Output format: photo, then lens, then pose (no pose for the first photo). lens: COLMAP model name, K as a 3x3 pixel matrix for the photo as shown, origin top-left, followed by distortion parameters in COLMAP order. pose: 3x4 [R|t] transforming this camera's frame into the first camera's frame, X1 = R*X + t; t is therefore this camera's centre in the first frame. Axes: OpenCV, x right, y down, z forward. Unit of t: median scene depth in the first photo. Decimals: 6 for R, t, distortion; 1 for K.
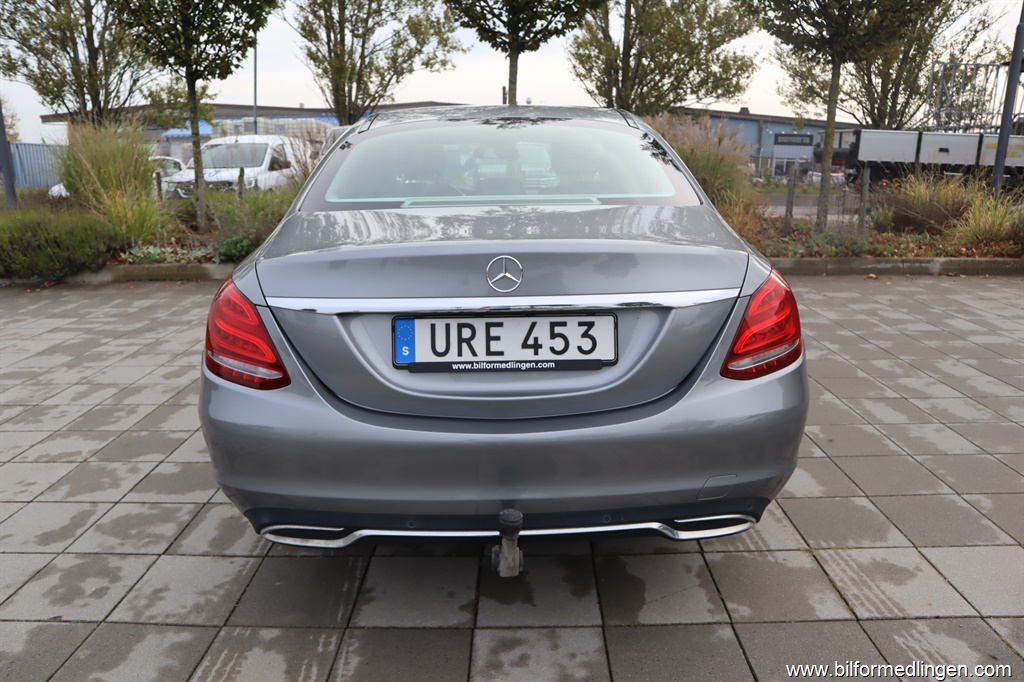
lens RADIAL K [[708.0, 0, 511.0], [0, 708.0, 351.7], [0, 0, 1]] dist [-0.126468, 0.079289]
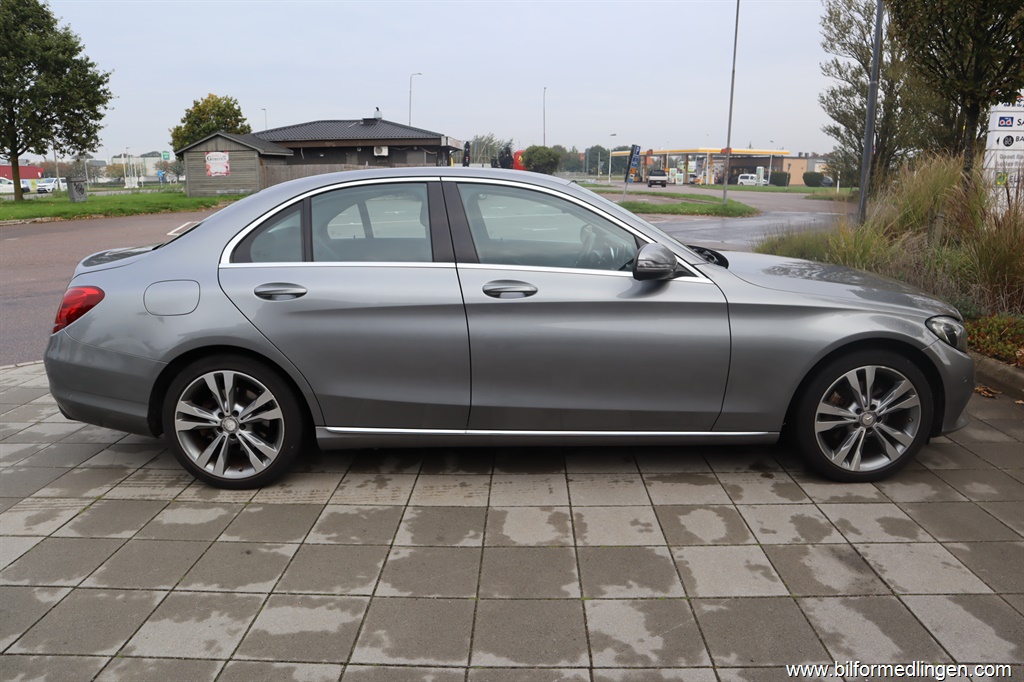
lens RADIAL K [[708.0, 0, 511.0], [0, 708.0, 351.7], [0, 0, 1]] dist [-0.126468, 0.079289]
pose [[-0.014906, 0.243016, -0.969908, 1.421178], [-0.265595, 0.934207, 0.238152, -0.457917], [0.963970, 0.261152, 0.050619, 1.392865]]
